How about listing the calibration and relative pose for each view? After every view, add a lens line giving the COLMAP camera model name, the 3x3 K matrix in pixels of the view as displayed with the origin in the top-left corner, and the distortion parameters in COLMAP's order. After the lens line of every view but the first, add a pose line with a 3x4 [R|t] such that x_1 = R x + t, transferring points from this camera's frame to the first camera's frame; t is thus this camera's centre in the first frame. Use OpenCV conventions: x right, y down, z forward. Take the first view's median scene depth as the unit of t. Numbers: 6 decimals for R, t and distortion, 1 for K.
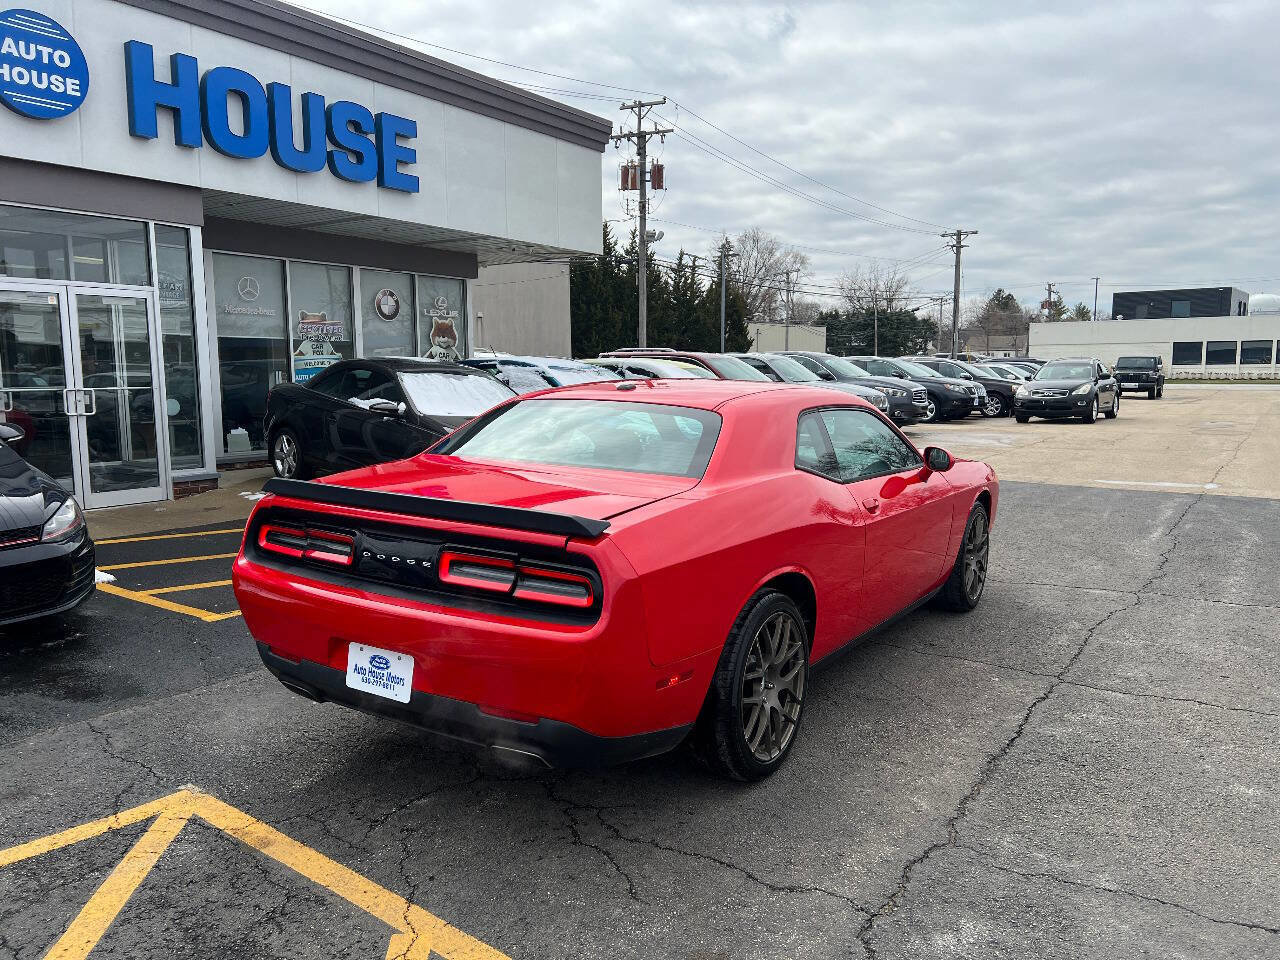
lens RADIAL K [[957.4, 0, 651.0], [0, 957.4, 483.9], [0, 0, 1]] dist [0.066612, -0.074347]
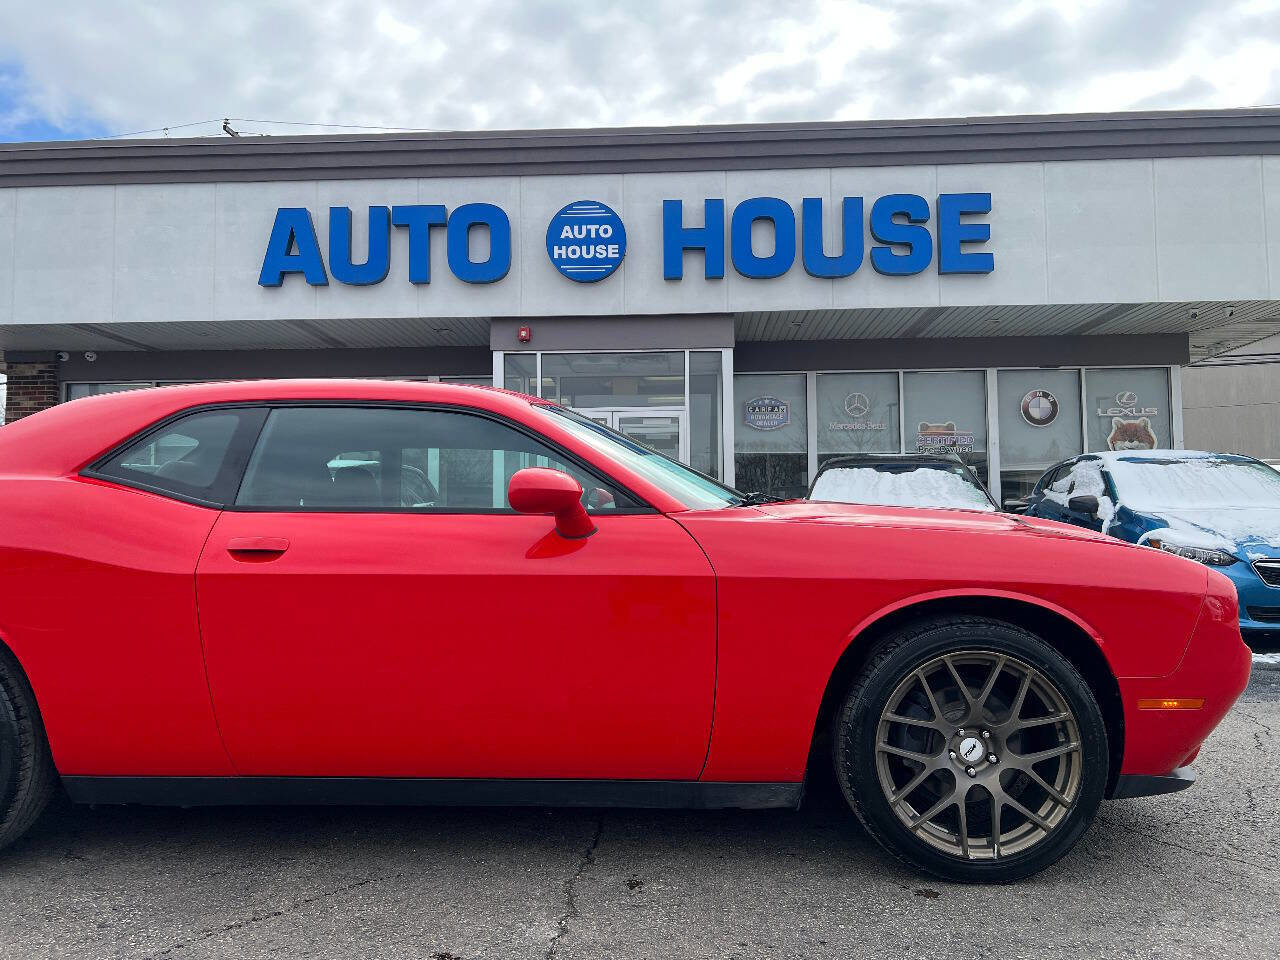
lens RADIAL K [[957.4, 0, 644.1], [0, 957.4, 473.3], [0, 0, 1]] dist [0.066612, -0.074347]
pose [[0.518786, -0.054430, -0.853170, 0.446499], [-0.094412, 0.988219, -0.120455, 0.012983], [0.849675, 0.143040, 0.507535, 0.451804]]
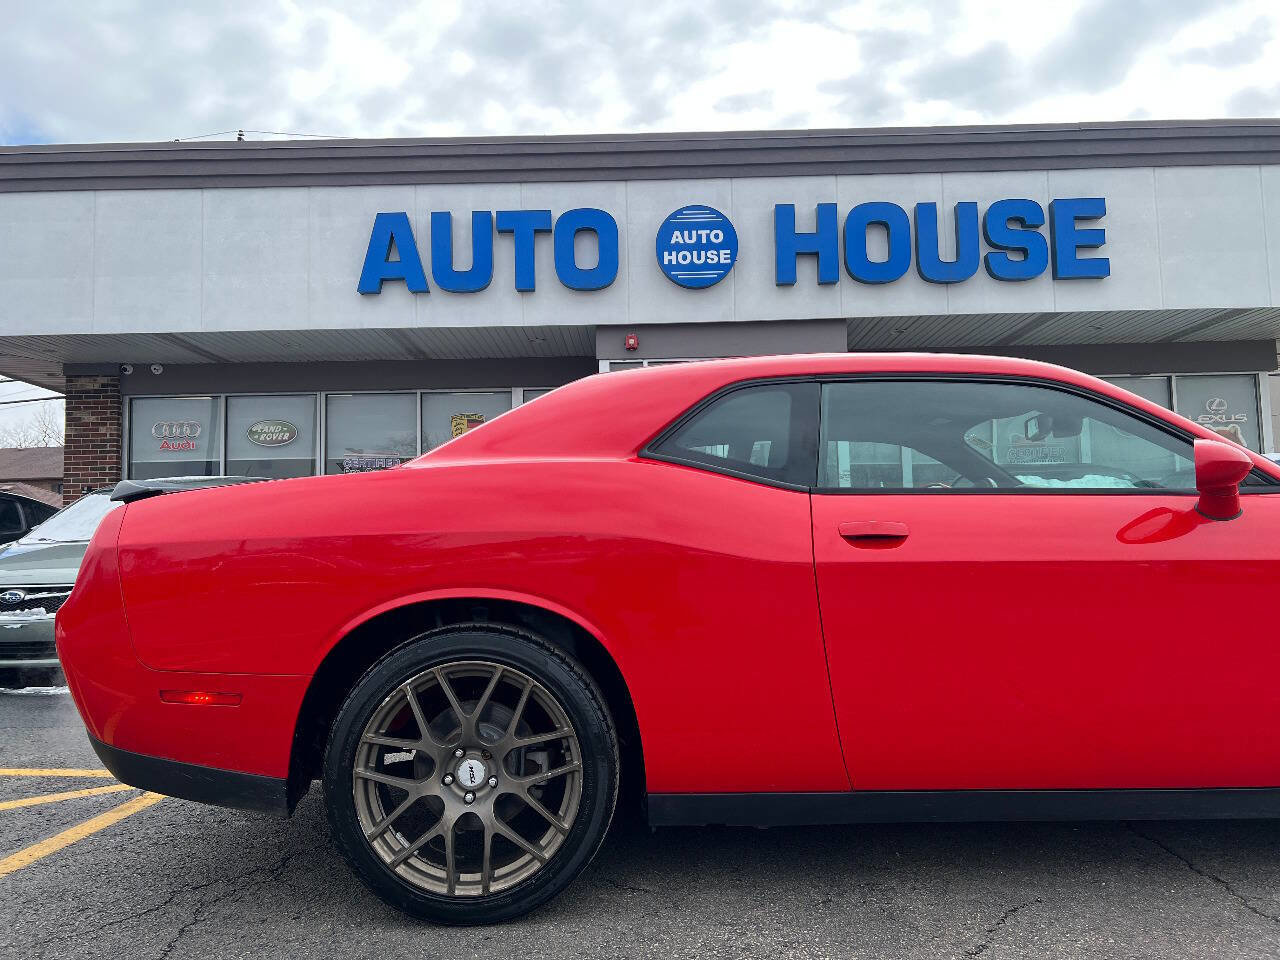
lens RADIAL K [[957.4, 0, 636.5], [0, 957.4, 480.0], [0, 0, 1]] dist [0.066612, -0.074347]
pose [[0.556509, -0.073011, -0.827627, 0.307983], [-0.078166, 0.987112, -0.139641, 0.039754], [0.827156, 0.142404, 0.543630, 0.298519]]
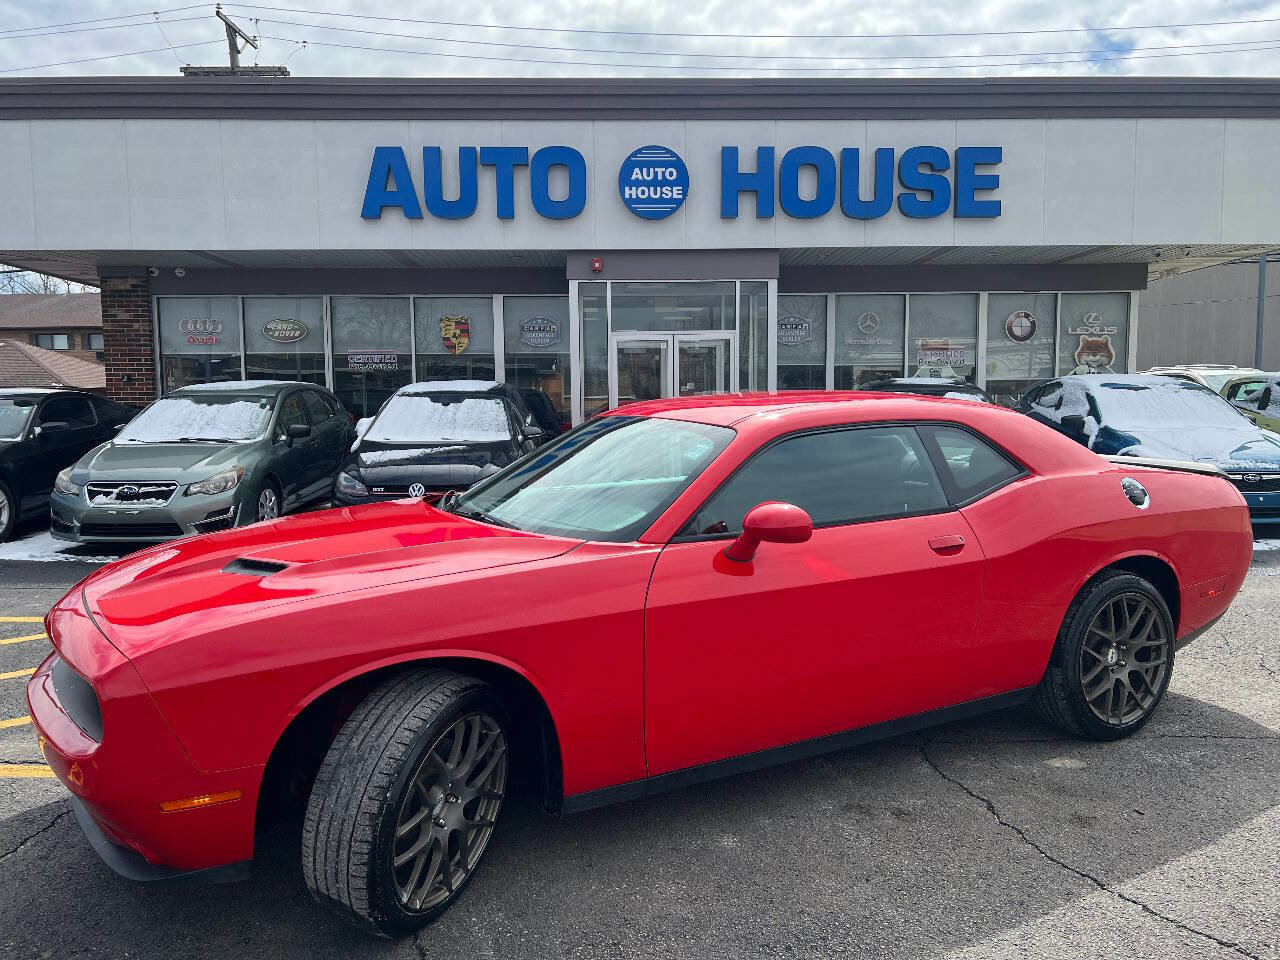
lens RADIAL K [[957.4, 0, 639.7], [0, 957.4, 485.5], [0, 0, 1]] dist [0.066612, -0.074347]
pose [[0.582566, 0.068845, -0.809863, 0.526966], [-0.089804, 0.995758, 0.020049, -0.009032], [0.807807, 0.061049, 0.586277, 0.163581]]
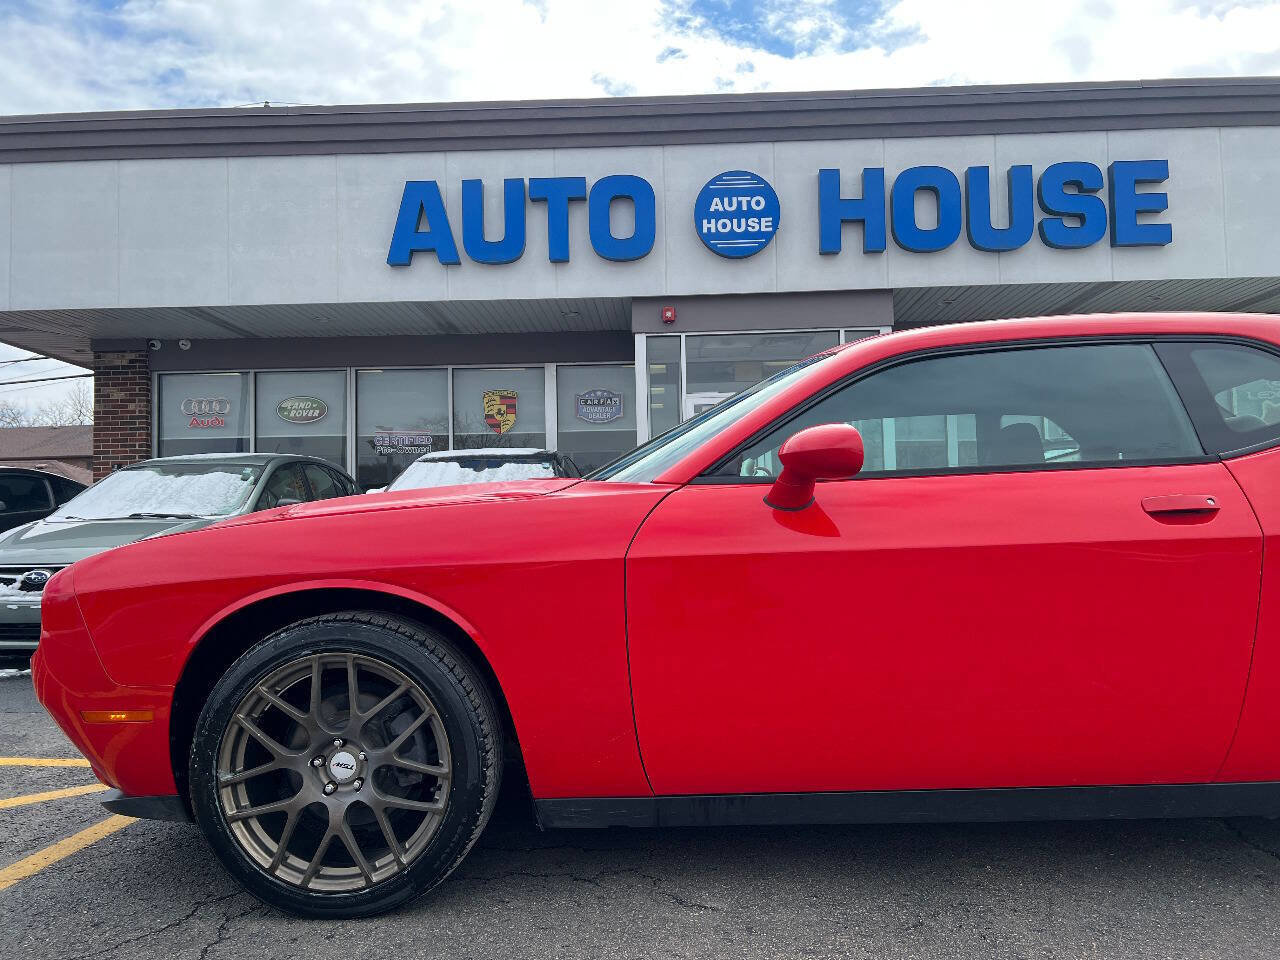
lens RADIAL K [[957.4, 0, 644.1], [0, 957.4, 490.5], [0, 0, 1]] dist [0.066612, -0.074347]
pose [[0.538102, -0.045119, -0.841671, 0.275497], [-0.080960, 0.991183, -0.104893, 0.037471], [0.838983, 0.124585, 0.529705, 0.307536]]
